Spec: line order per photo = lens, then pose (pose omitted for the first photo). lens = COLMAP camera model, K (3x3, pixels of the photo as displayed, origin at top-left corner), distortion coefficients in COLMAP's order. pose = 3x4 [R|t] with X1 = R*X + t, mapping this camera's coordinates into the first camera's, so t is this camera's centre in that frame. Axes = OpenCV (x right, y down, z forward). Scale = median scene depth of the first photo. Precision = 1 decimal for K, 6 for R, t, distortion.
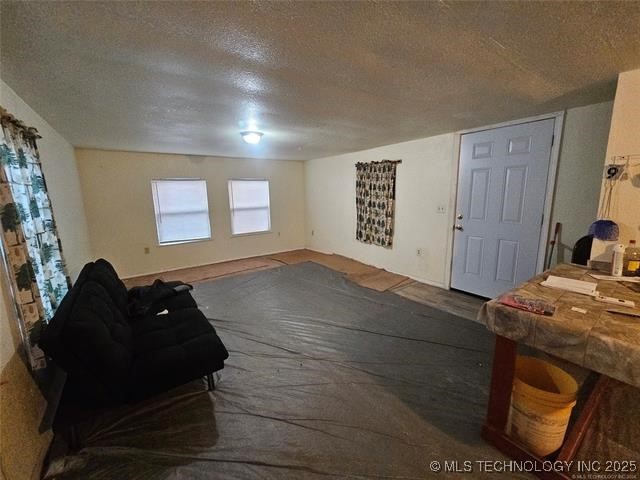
lens RADIAL K [[263.7, 0, 320.0], [0, 263.7, 240.0], [0, 0, 1]] dist [-0.001355, -0.000101]
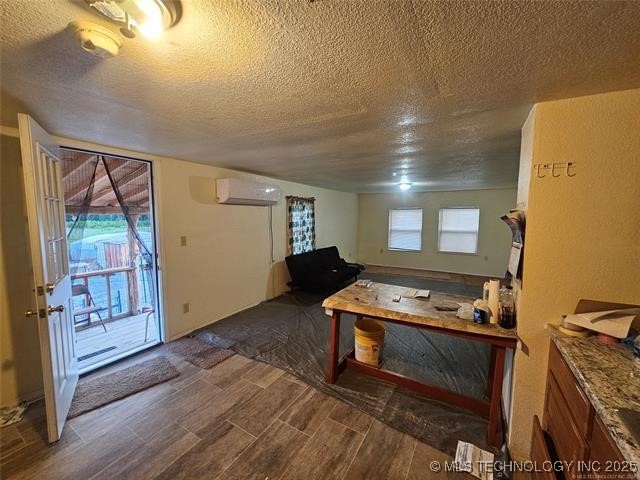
lens RADIAL K [[263.7, 0, 320.0], [0, 263.7, 240.0], [0, 0, 1]] dist [-0.001355, -0.000101]
pose [[0.398724, 0.110330, -0.910410, 0.649587], [-0.171182, 0.984243, 0.044306, -0.033293], [0.900953, 0.138180, 0.411327, -0.052769]]
